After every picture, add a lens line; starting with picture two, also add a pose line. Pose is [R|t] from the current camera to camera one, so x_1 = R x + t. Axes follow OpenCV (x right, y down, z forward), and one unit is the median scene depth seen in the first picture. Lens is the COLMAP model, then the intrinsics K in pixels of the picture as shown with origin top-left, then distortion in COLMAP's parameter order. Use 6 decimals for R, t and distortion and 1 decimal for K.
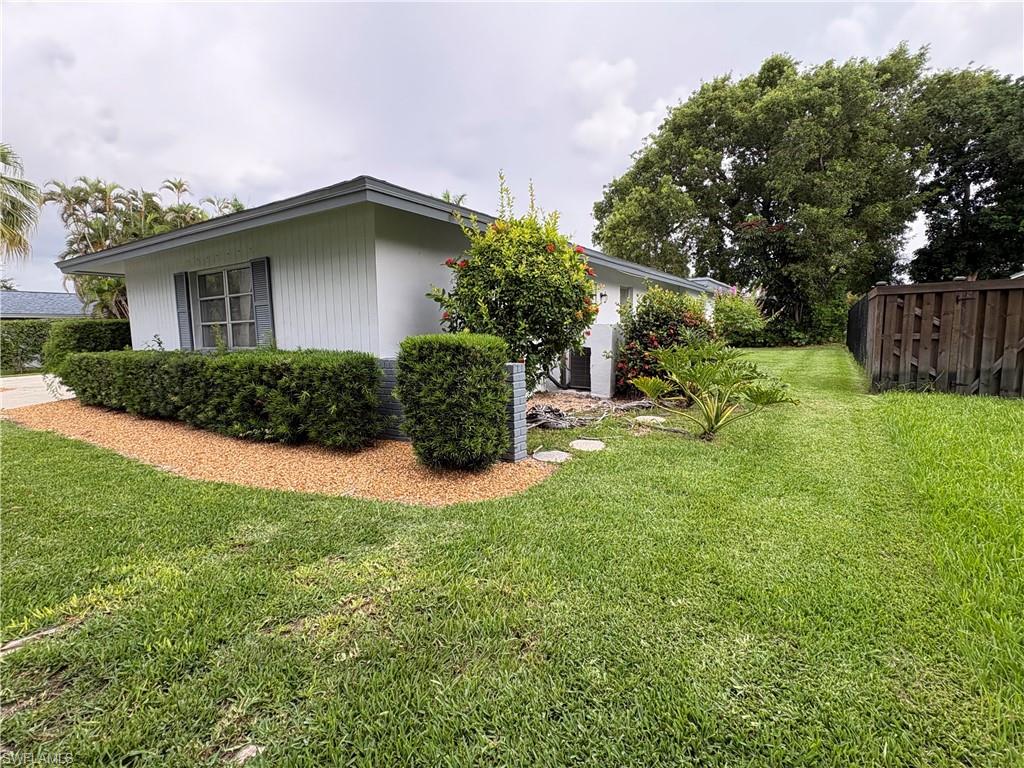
lens RADIAL K [[481.9, 0, 507.9], [0, 481.9, 384.8], [0, 0, 1]] dist [-0.001887, -0.000040]
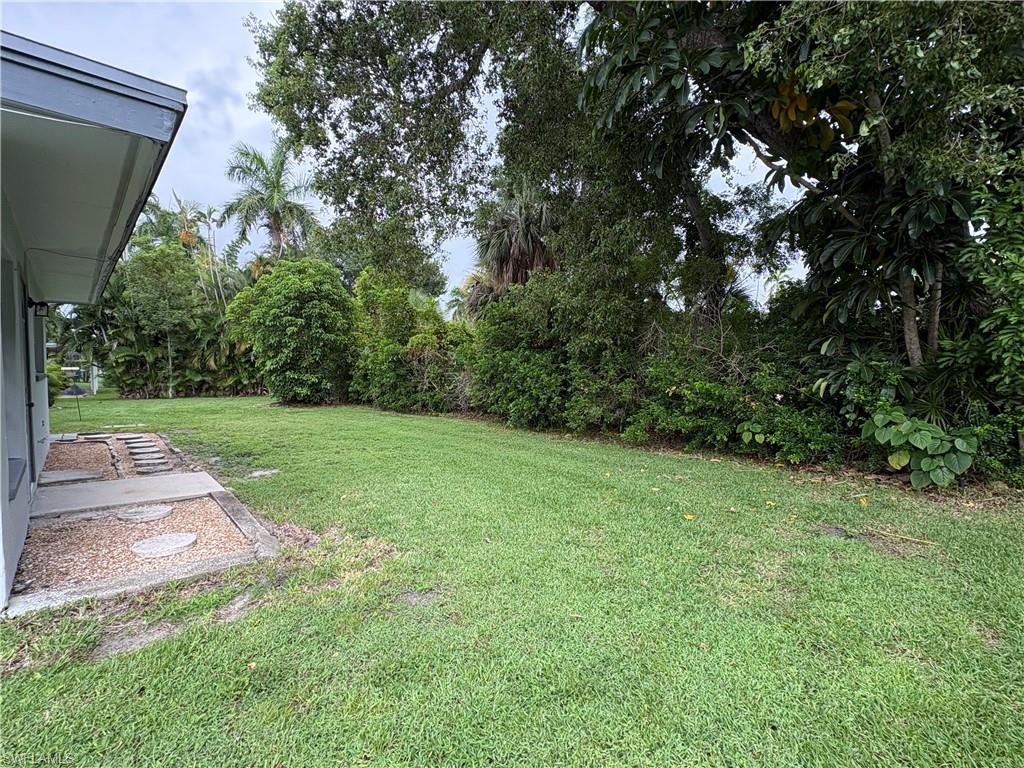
lens RADIAL K [[481.9, 0, 512.6], [0, 481.9, 385.5], [0, 0, 1]] dist [-0.001887, -0.000040]
pose [[0.967034, 0.034814, -0.252256, 0.512284], [-0.050048, 0.997273, -0.054229, -0.107529], [0.249680, 0.065066, 0.966140, 0.796079]]
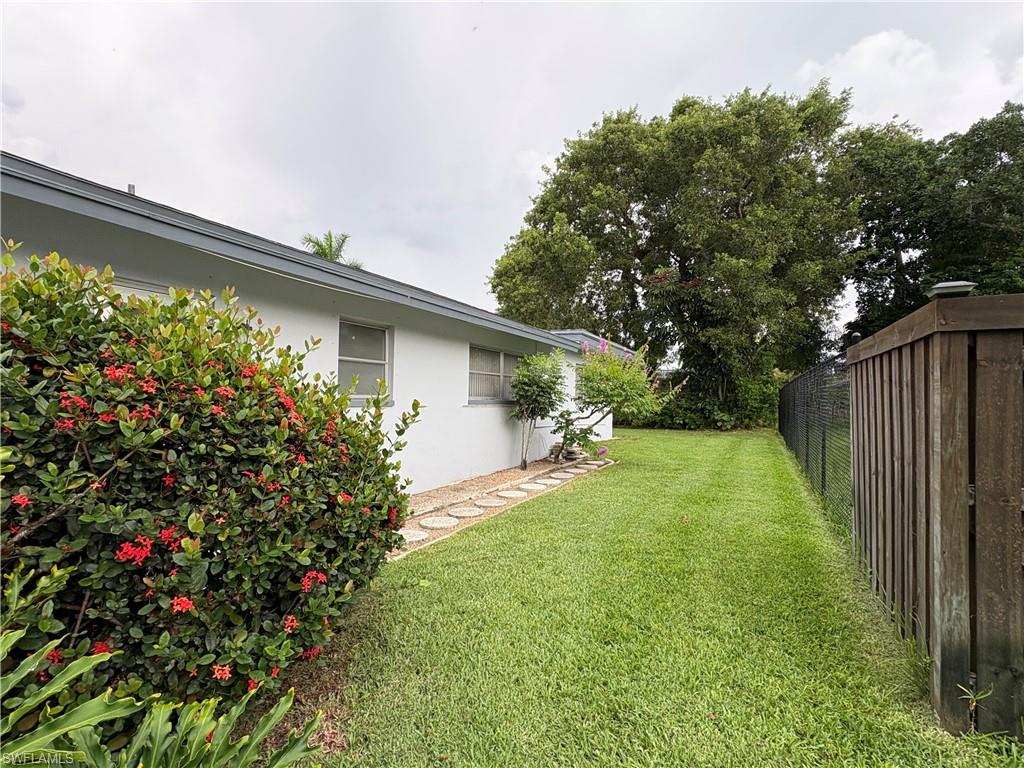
lens RADIAL K [[481.9, 0, 509.3], [0, 481.9, 385.3], [0, 0, 1]] dist [-0.001887, -0.000040]
pose [[0.993161, 0.039820, 0.109755, 0.165056], [-0.024655, 0.990372, -0.136216, -0.037831], [-0.114123, 0.132578, 0.984581, 0.250498]]
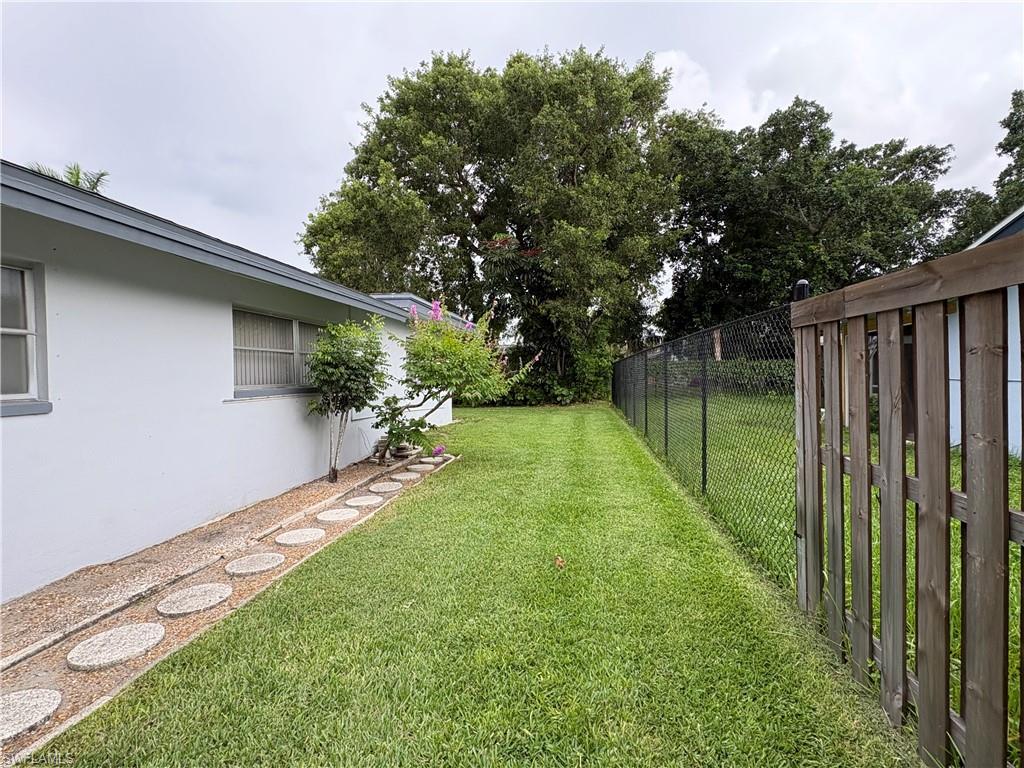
lens RADIAL K [[481.9, 0, 506.8], [0, 481.9, 382.4], [0, 0, 1]] dist [-0.001887, -0.000040]
pose [[0.907221, 0.000171, 0.420653, 0.193651], [0.041918, 0.994986, -0.090809, -0.050991], [-0.418560, 0.100017, 0.902665, 0.331183]]
